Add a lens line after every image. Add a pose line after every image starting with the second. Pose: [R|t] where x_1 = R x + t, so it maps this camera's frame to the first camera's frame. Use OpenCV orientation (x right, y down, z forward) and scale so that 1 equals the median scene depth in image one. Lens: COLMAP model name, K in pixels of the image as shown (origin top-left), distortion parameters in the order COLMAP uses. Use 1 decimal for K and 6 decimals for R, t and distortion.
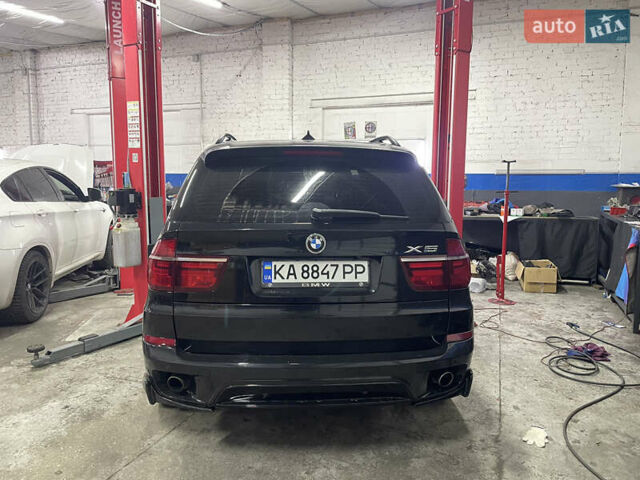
lens RADIAL K [[481.7, 0, 320.2], [0, 481.7, 232.1], [0, 0, 1]] dist [0.091013, -0.114074]
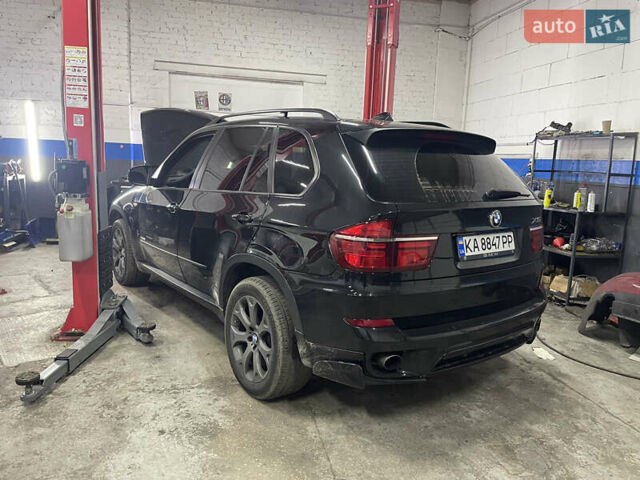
lens RADIAL K [[481.7, 0, 320.2], [0, 481.7, 232.1], [0, 0, 1]] dist [0.091013, -0.114074]
pose [[0.837229, -0.054440, 0.544135, -0.962349], [0.024155, 0.997743, 0.062658, -0.026859], [-0.546318, -0.039316, 0.836654, 0.248917]]
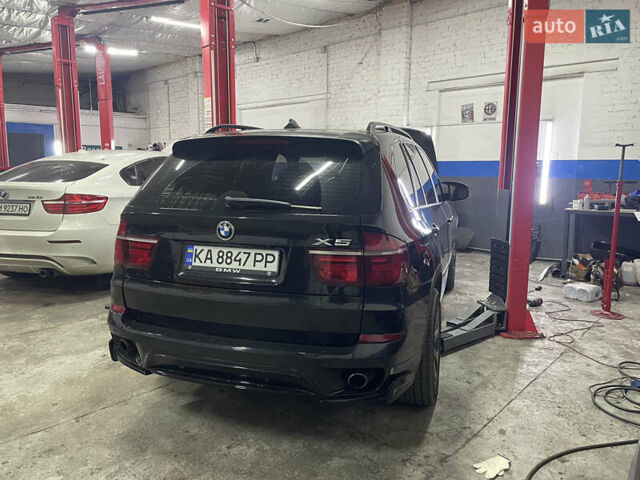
lens RADIAL K [[481.7, 0, 320.2], [0, 481.7, 232.1], [0, 0, 1]] dist [0.091013, -0.114074]
pose [[0.927378, 0.050476, -0.370706, 0.548237], [-0.040478, 0.998578, 0.034706, -0.017052], [0.371930, -0.017180, 0.928102, 0.106975]]
